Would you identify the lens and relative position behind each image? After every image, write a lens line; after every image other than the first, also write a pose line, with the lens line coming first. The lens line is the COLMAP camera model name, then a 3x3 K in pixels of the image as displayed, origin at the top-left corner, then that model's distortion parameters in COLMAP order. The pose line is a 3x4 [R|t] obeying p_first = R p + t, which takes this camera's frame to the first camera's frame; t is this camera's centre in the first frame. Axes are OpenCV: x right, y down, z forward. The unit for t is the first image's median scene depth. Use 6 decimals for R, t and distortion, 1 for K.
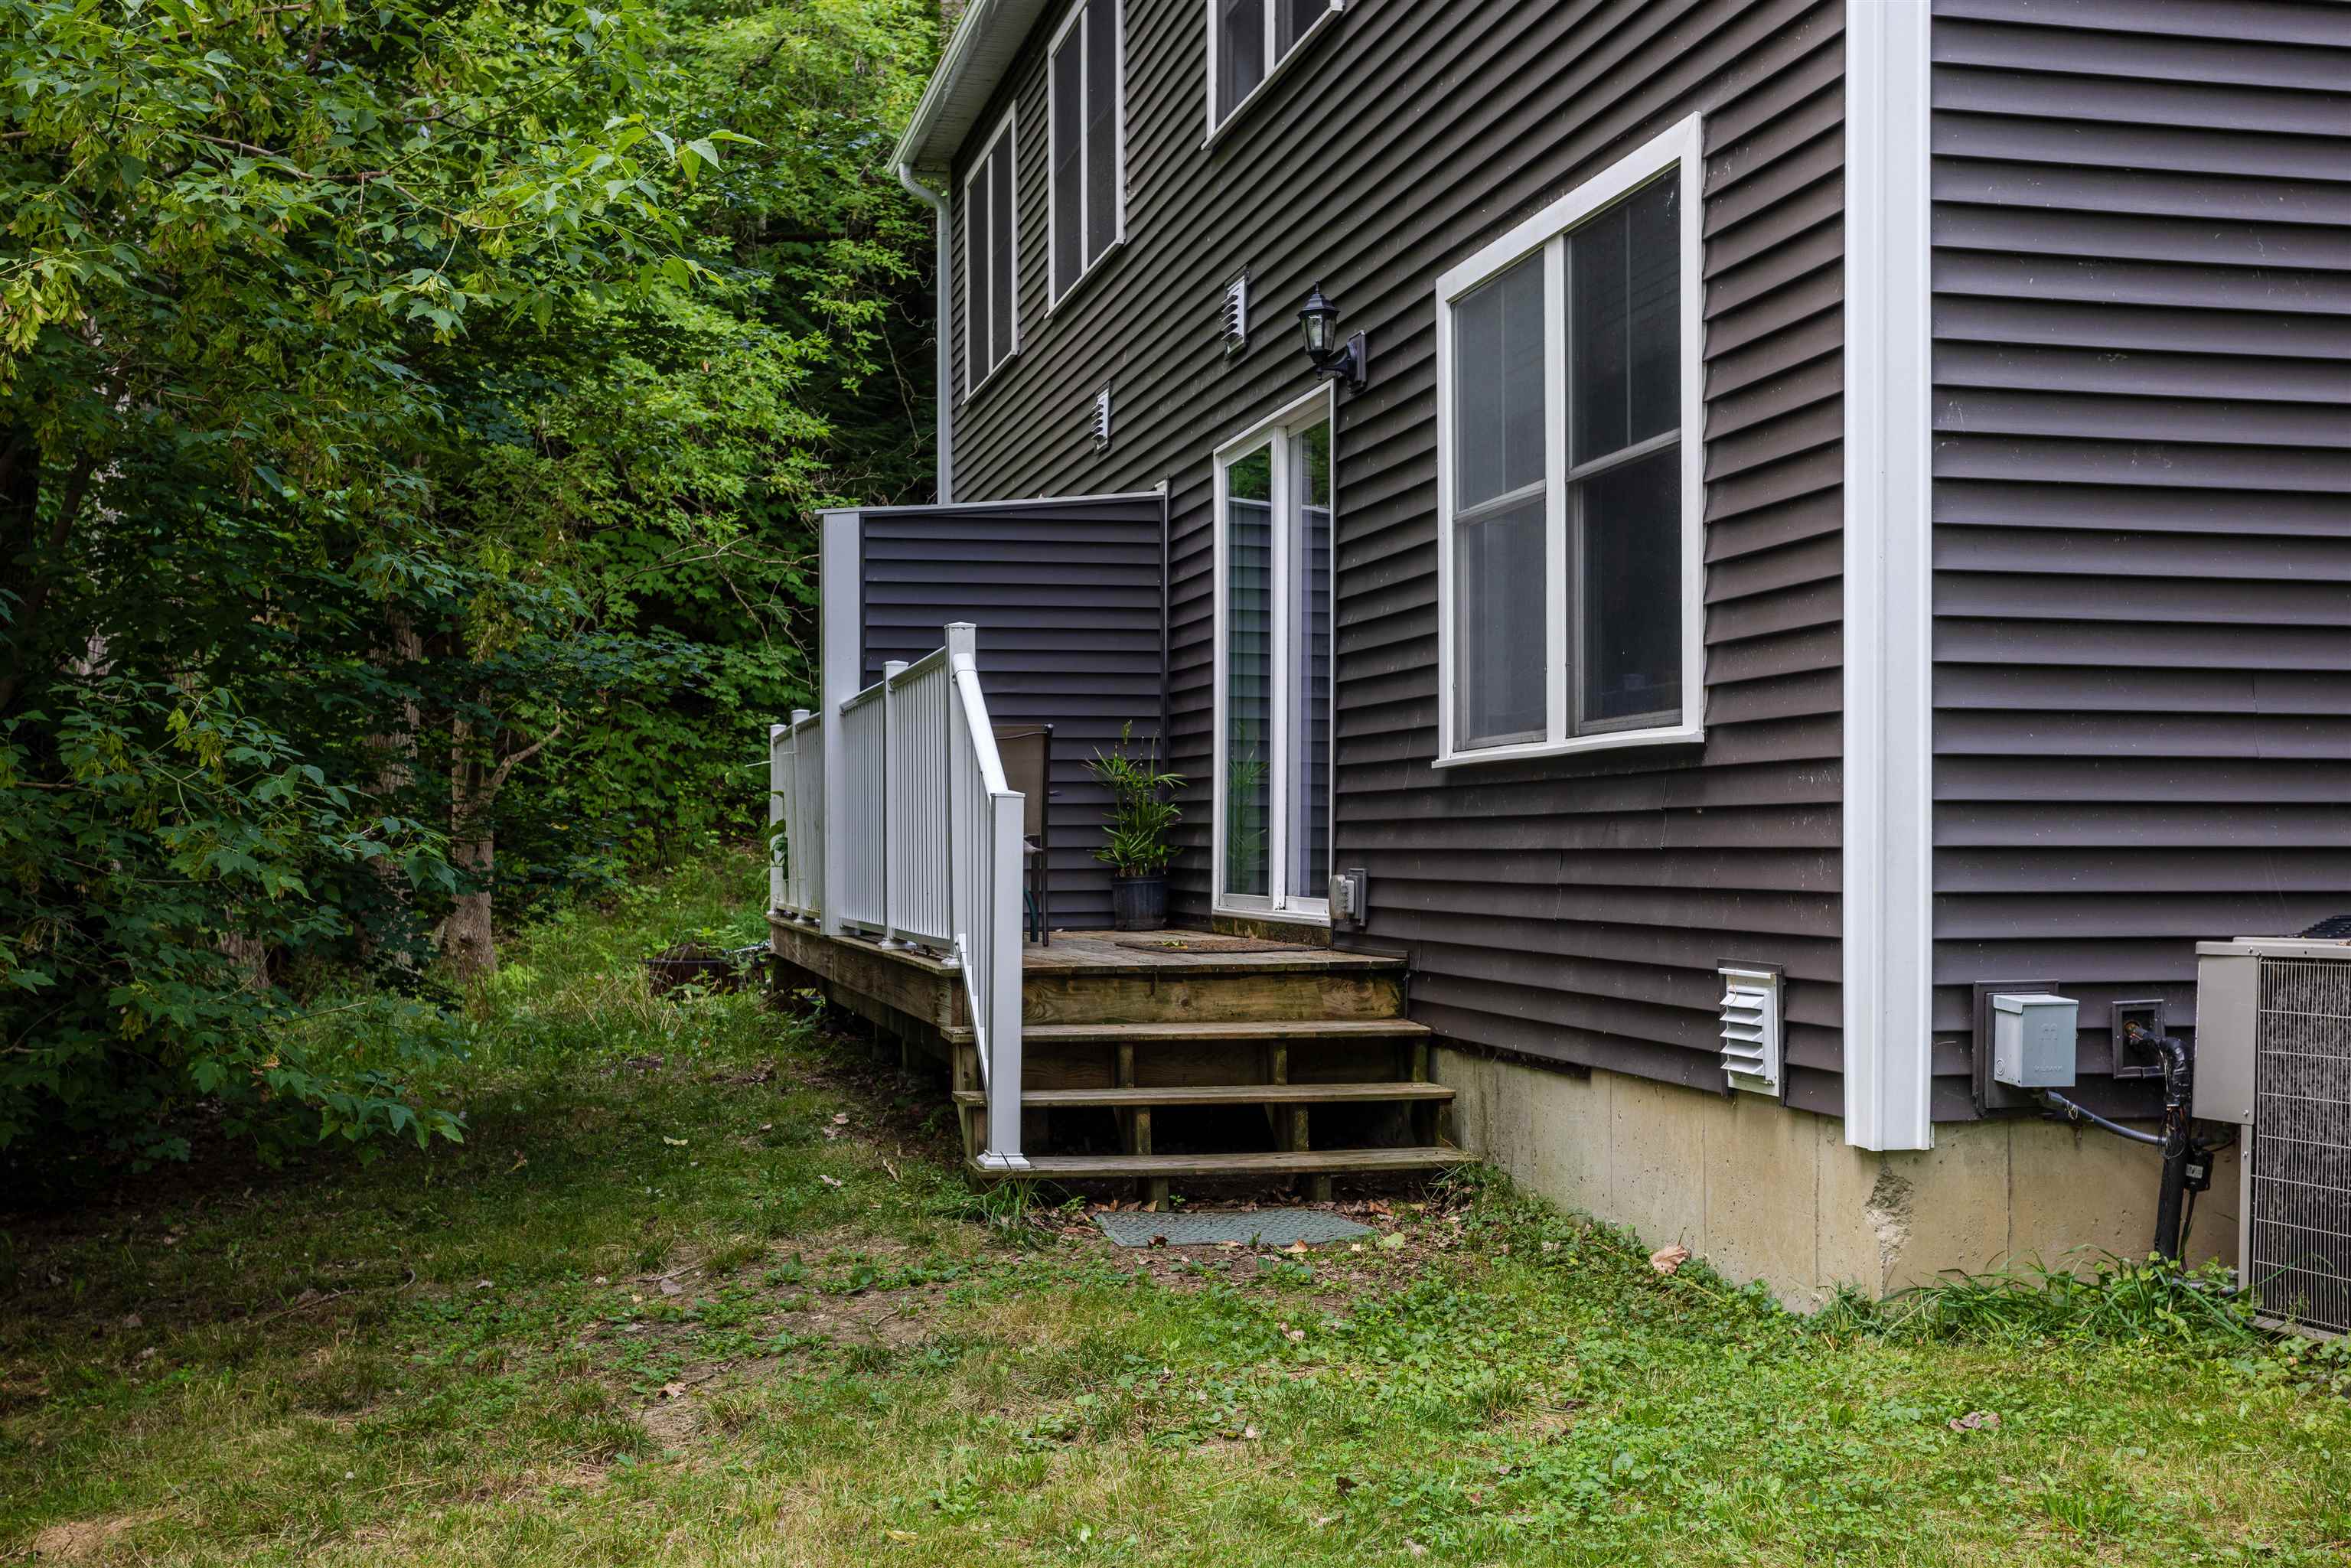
lens RADIAL K [[2699.9, 0, 1176.4], [0, 2699.9, 779.9], [0, 0, 1]] dist [0.057112, 0.000000]
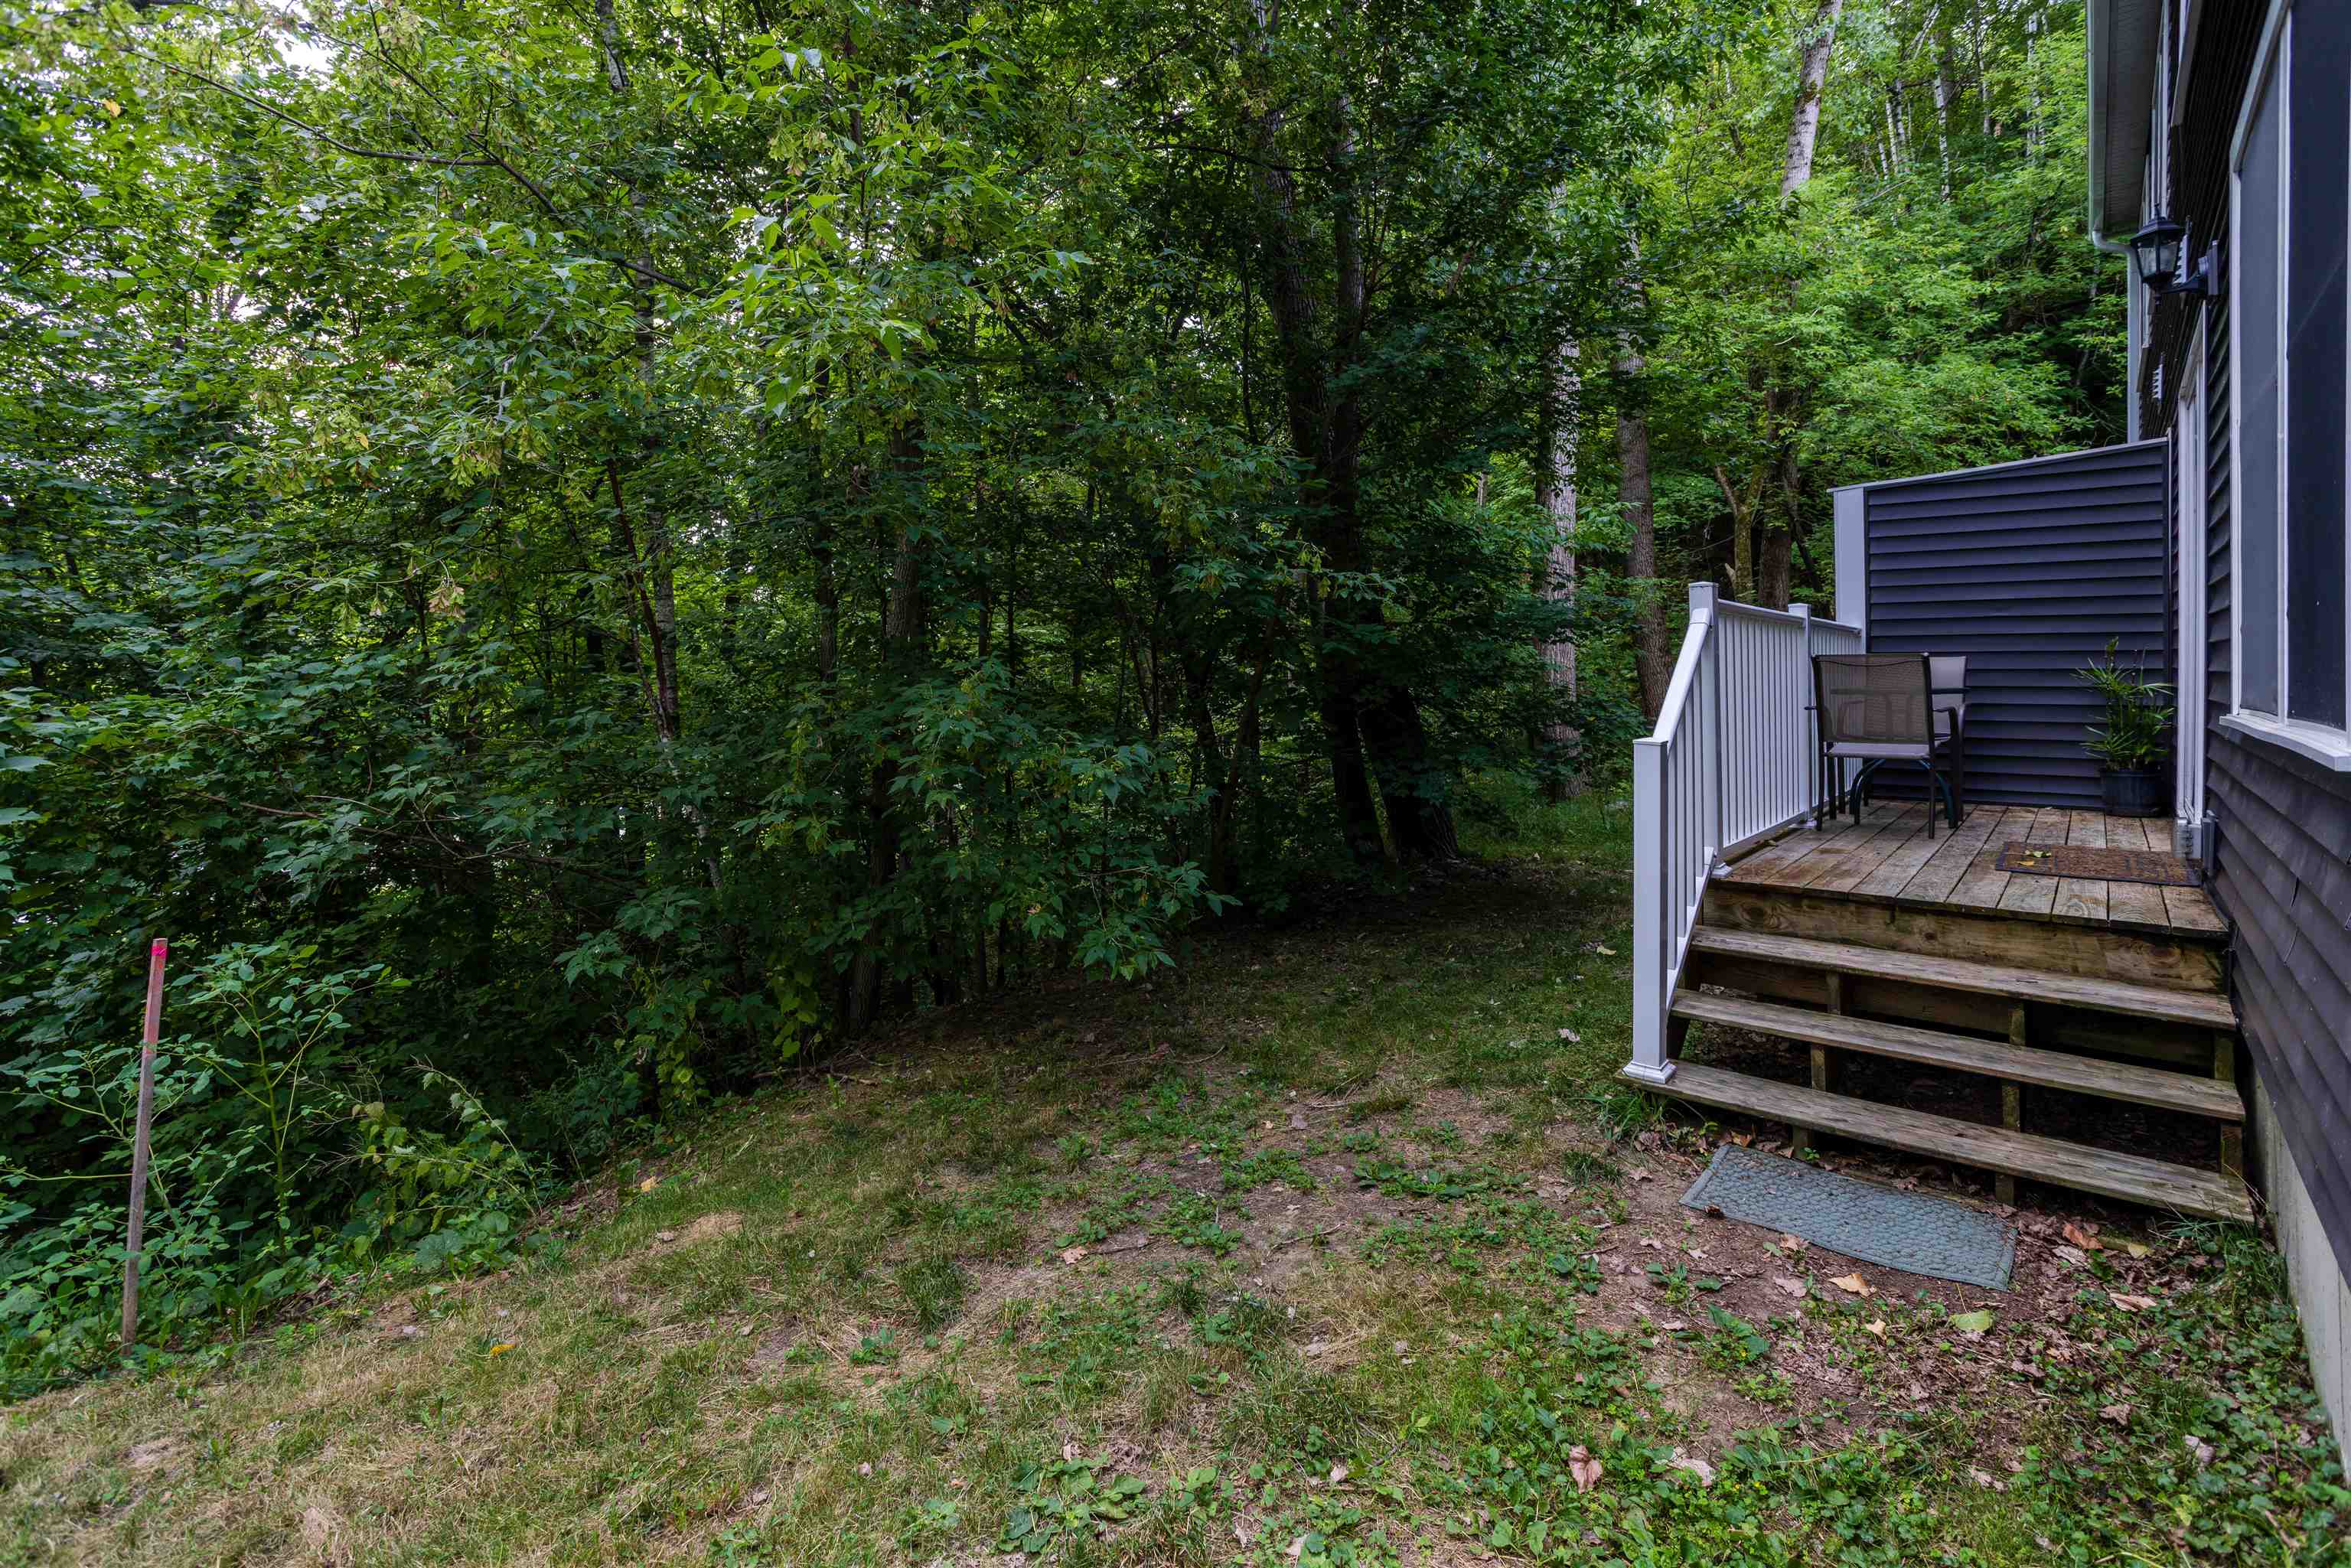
lens RADIAL K [[1140.9, 0, 1200.8], [0, 1140.9, 673.5], [0, 0, 1]] dist [-0.001809, -0.000052]
pose [[0.613991, 0.005701, -0.789292, 0.202702], [0.018657, 0.999590, 0.021733, -0.037534], [0.789092, -0.028070, 0.613633, 0.597444]]
